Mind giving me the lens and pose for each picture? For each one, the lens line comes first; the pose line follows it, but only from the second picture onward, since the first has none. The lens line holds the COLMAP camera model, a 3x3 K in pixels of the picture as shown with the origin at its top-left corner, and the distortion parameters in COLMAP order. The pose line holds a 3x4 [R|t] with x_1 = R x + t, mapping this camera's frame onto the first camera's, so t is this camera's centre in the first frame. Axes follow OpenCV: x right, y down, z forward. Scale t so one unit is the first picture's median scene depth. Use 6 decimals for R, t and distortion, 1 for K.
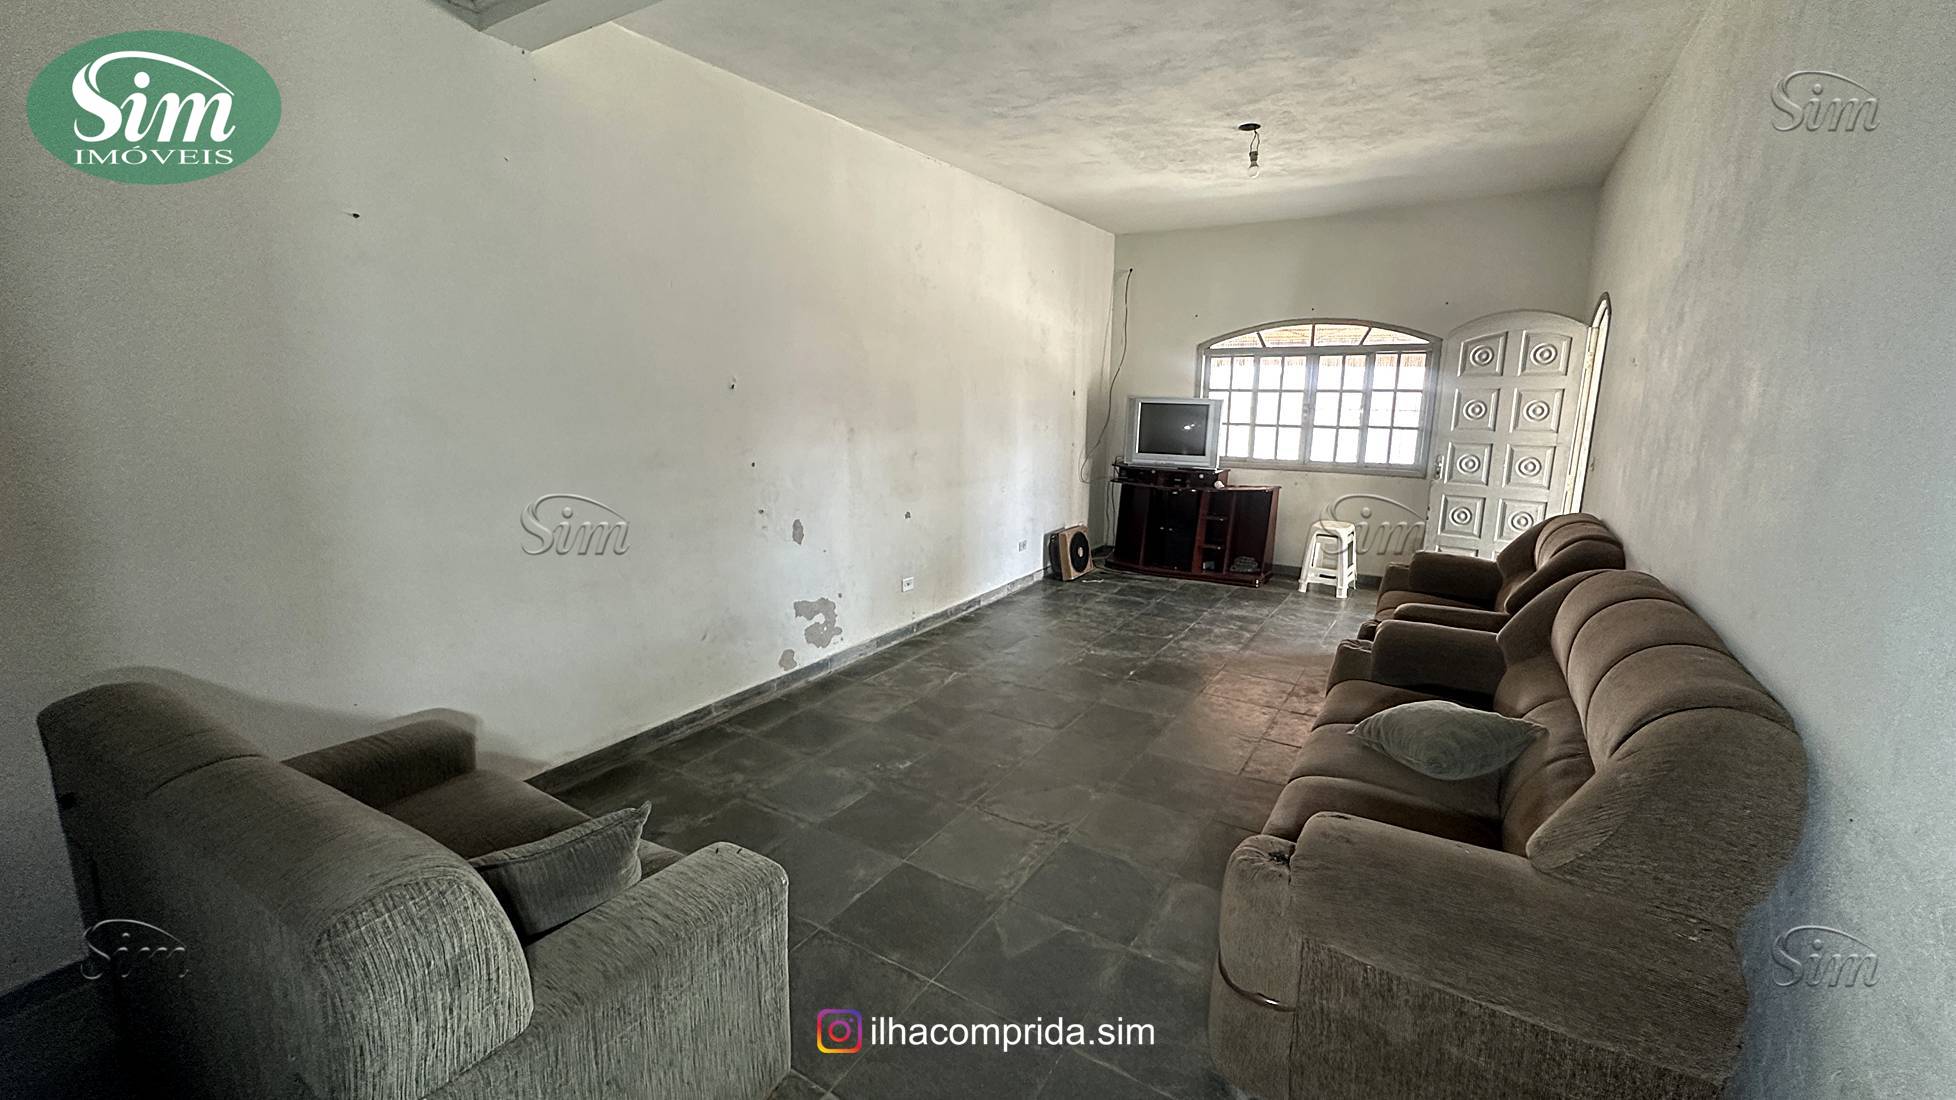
lens RADIAL K [[781.1, 0, 978.0], [0, 781.1, 550.0], [0, 0, 1]] dist [-0.003205, -0.000088]
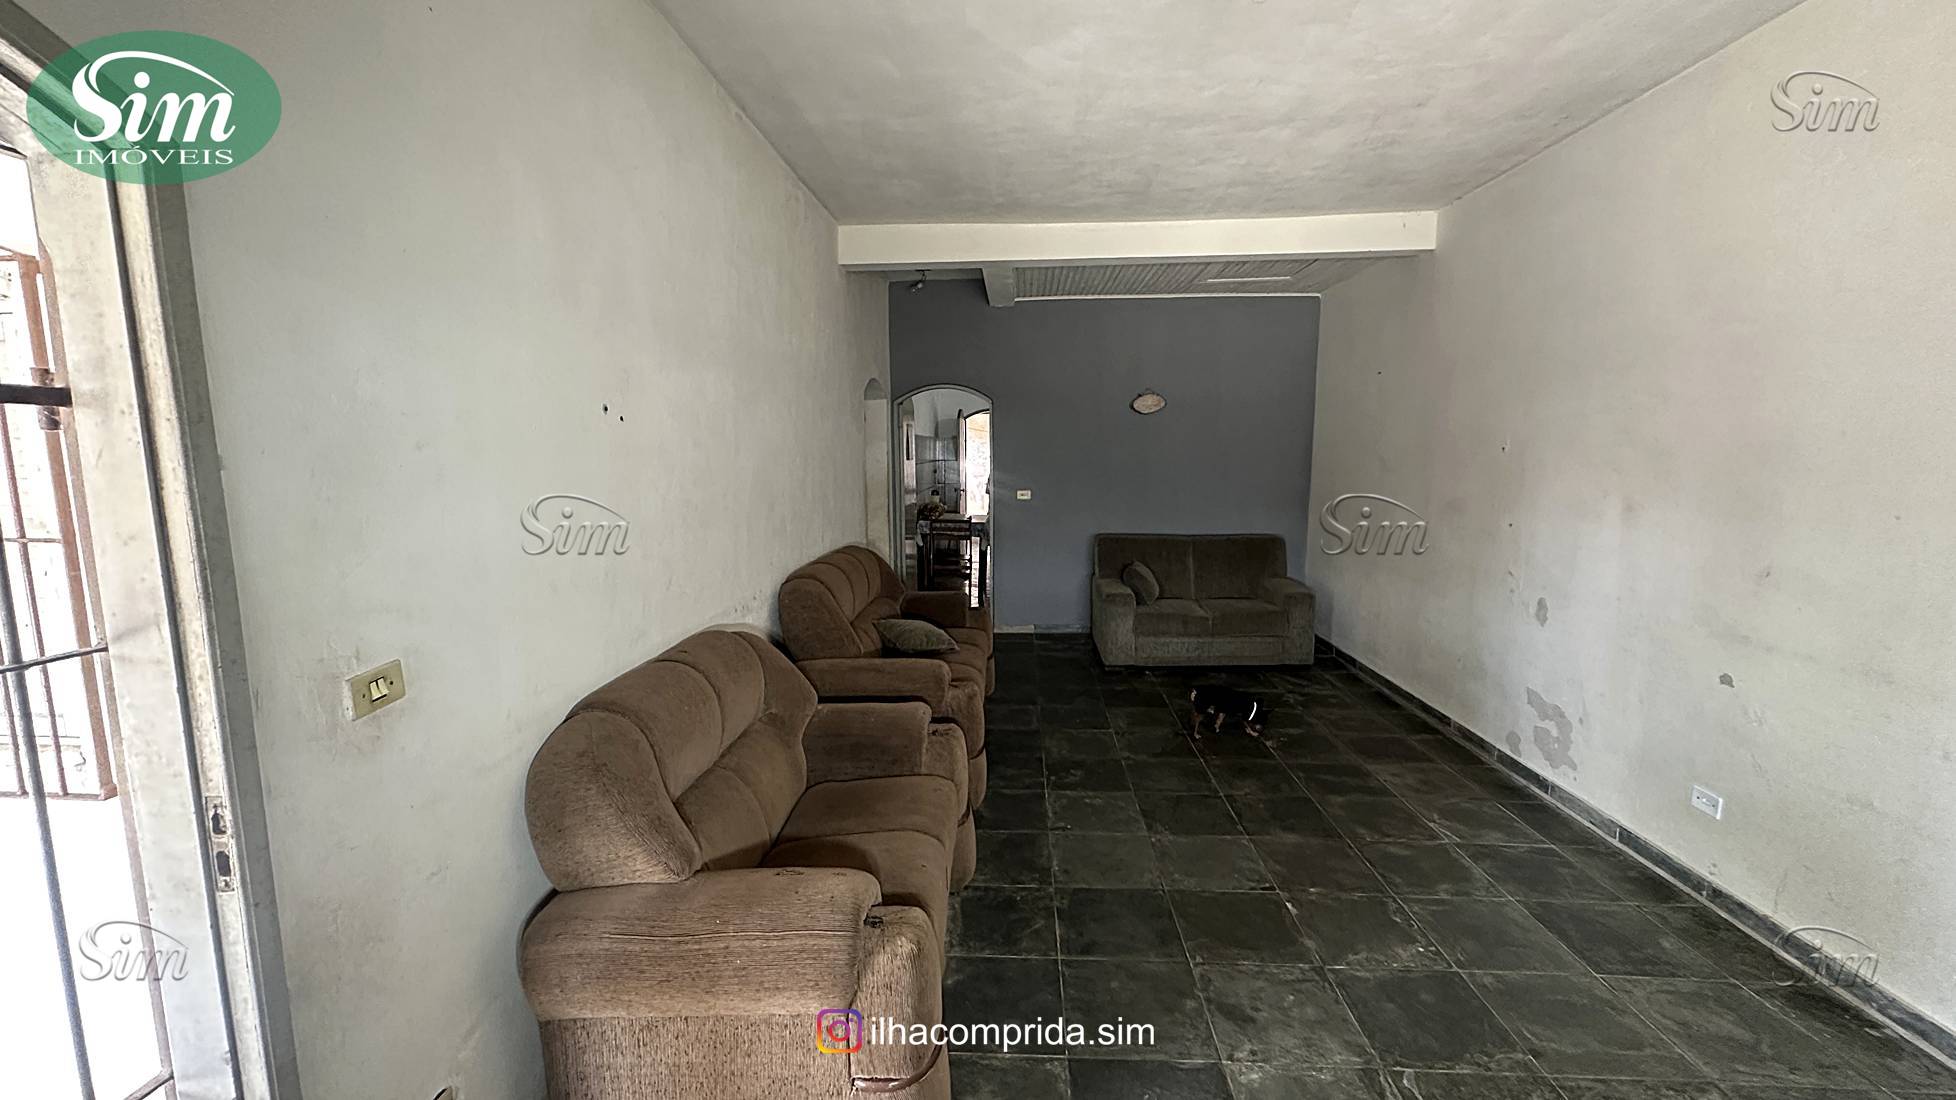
lens RADIAL K [[781.1, 0, 978.0], [0, 781.1, 550.0], [0, 0, 1]] dist [-0.003205, -0.000088]
pose [[-0.876006, 0.062191, -0.478273, 0.711868], [-0.093016, 0.951249, 0.294062, -0.277512], [0.473245, 0.302088, -0.827515, 1.349407]]
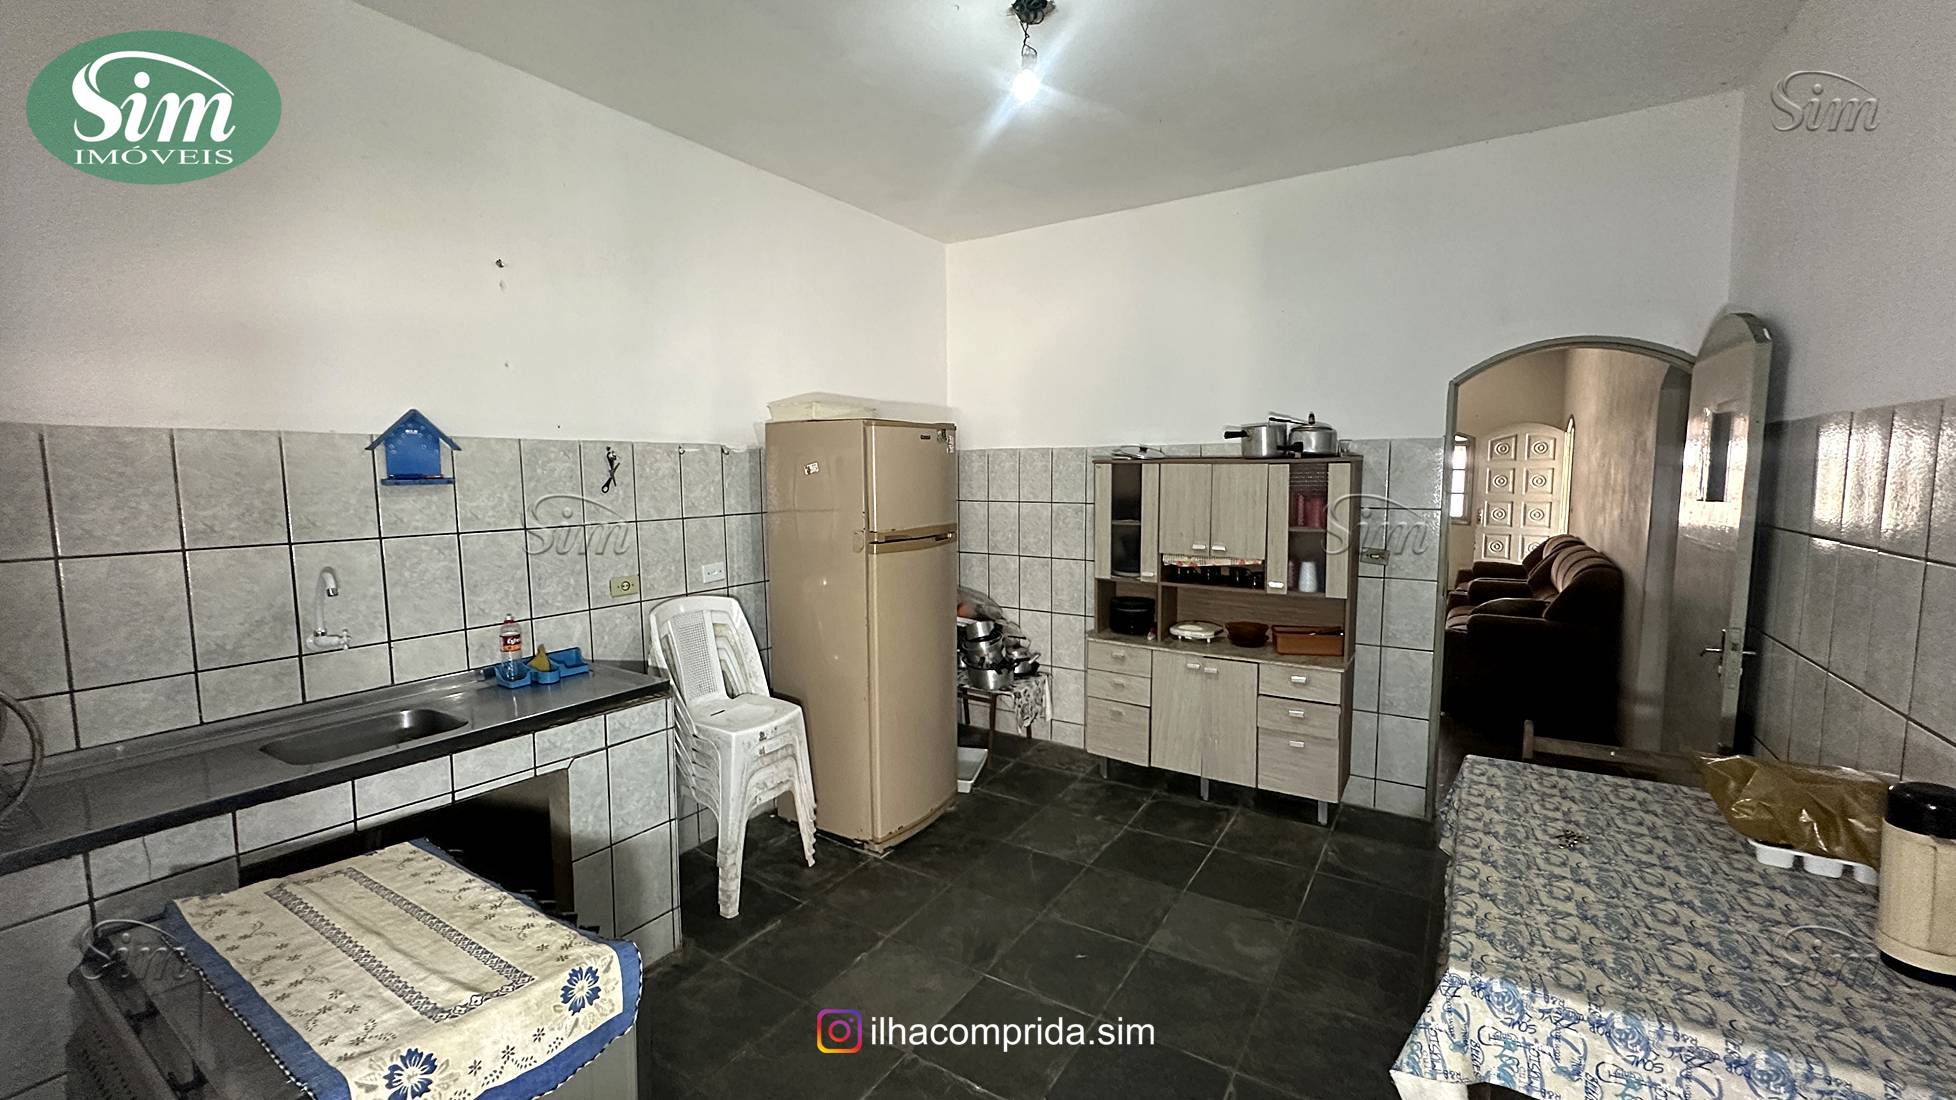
lens RADIAL K [[781.1, 0, 978.0], [0, 781.1, 550.0], [0, 0, 1]] dist [-0.003205, -0.000088]
pose [[0.999926, -0.008869, -0.008364, -0.472227], [0.008047, 0.995565, -0.093731, 0.118841], [0.009159, 0.093656, 0.995562, -0.661660]]
